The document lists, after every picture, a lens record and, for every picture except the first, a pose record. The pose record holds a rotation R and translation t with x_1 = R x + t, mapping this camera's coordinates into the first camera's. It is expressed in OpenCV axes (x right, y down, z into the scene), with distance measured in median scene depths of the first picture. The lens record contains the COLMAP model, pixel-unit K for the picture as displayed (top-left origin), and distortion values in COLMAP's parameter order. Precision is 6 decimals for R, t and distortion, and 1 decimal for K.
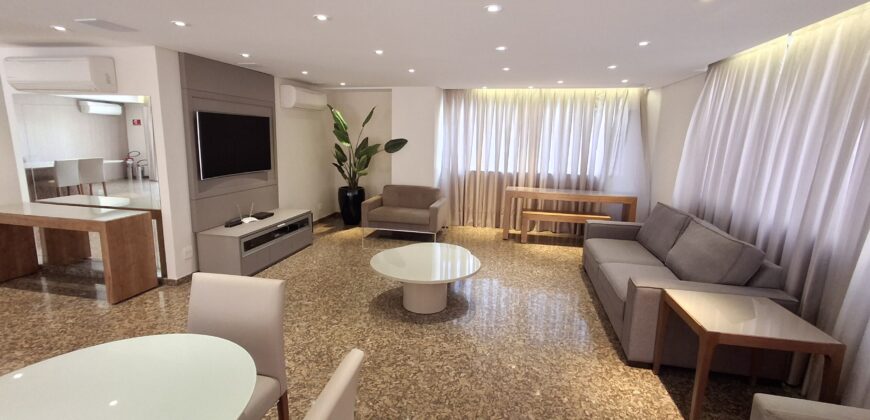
lens RADIAL K [[385.4, 0, 428.0], [0, 385.4, 206.4], [0, 0, 1]] dist [0.000587, 0.001123]
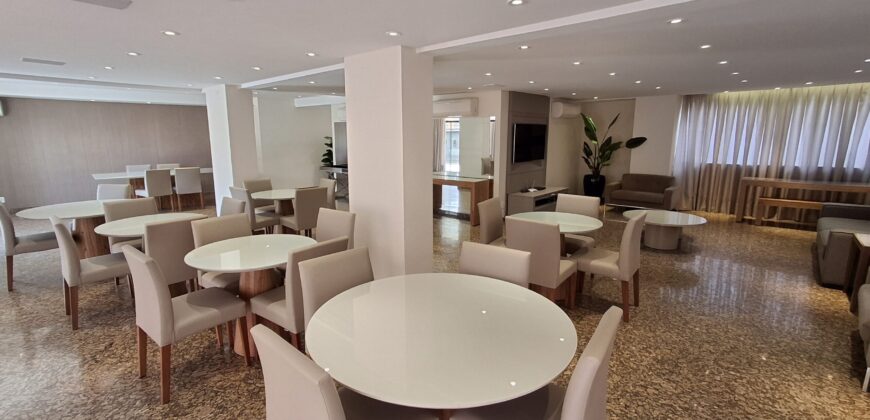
lens RADIAL K [[385.4, 0, 428.0], [0, 385.4, 206.4], [0, 0, 1]] dist [0.000587, 0.001123]
pose [[0.863164, 0.065324, -0.500679, -0.025659], [-0.067746, 0.997613, 0.013365, 0.082271], [0.500357, 0.022383, 0.865530, -0.444085]]
